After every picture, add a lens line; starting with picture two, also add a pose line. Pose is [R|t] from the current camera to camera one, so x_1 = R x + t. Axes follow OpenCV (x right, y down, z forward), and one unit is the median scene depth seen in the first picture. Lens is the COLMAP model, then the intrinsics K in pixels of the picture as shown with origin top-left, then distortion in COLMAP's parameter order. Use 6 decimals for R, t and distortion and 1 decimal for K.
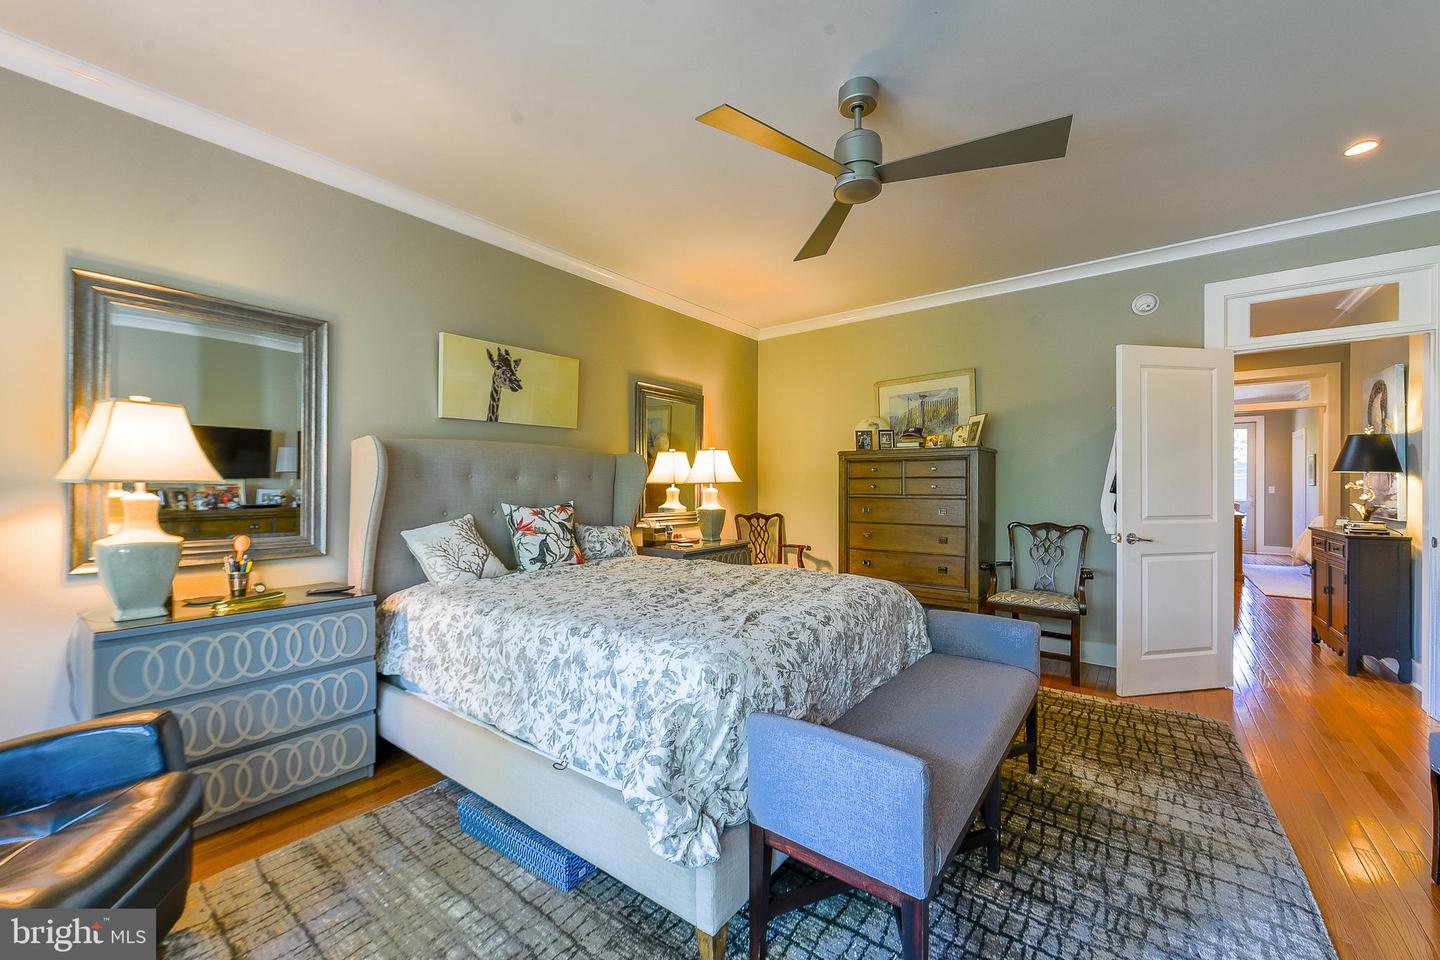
lens RADIAL K [[558.6, 0, 717.7], [0, 558.6, 488.4], [0, 0, 1]] dist [-0.000882, -0.000014]
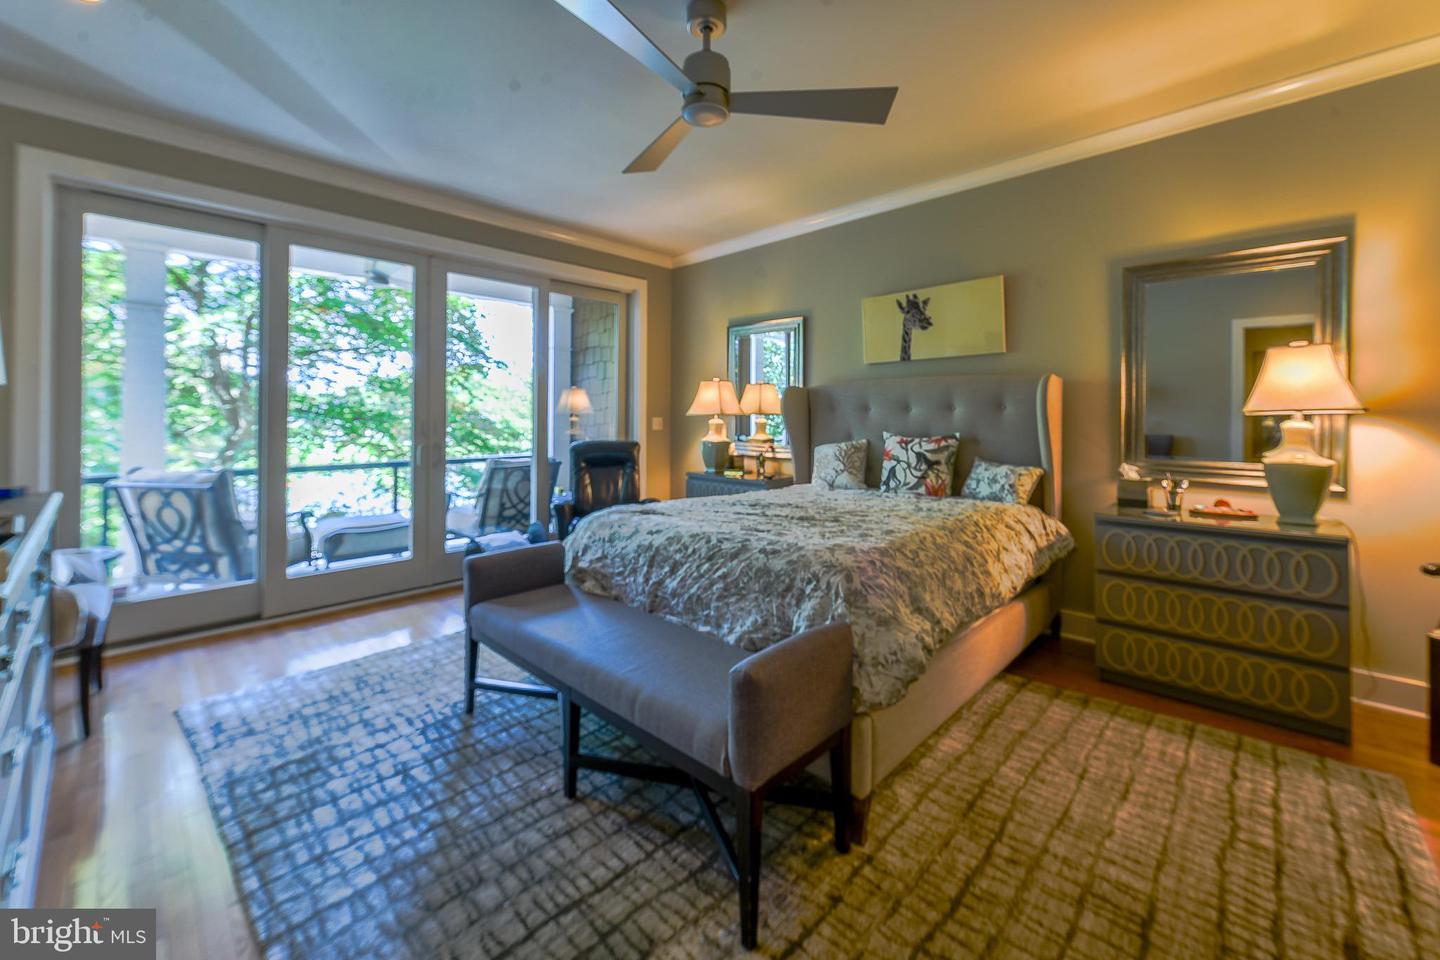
lens RADIAL K [[593.4, 0, 723.2], [0, 593.4, 414.4], [0, 0, 1]] dist [0.000390, -0.000030]
pose [[-0.113917, -0.003515, -0.993484, 0.744739], [-0.005534, 0.999980, -0.002903, -0.003648], [0.993475, 0.005167, -0.113934, 0.675526]]
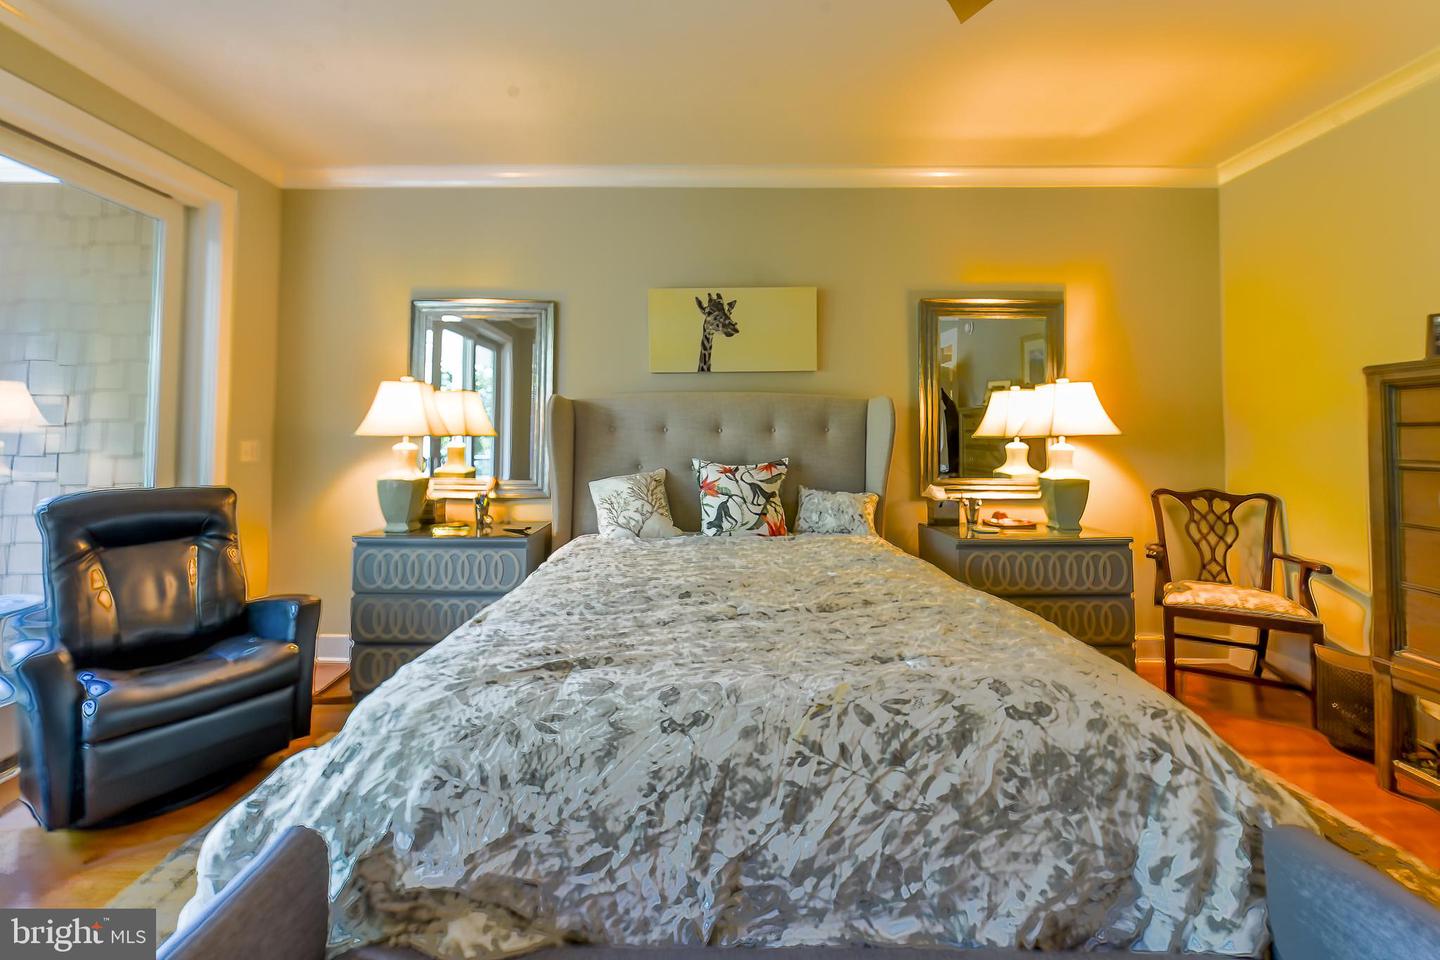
lens RADIAL K [[564.9, 0, 710.6], [0, 564.9, 422.0], [0, 0, 1]] dist [-0.003025, -0.000263]
pose [[0.610332, -0.021443, -0.791855, 0.315021], [-0.006495, 0.999464, -0.032072, -0.003554], [0.792119, 0.024718, 0.609866, 0.375971]]
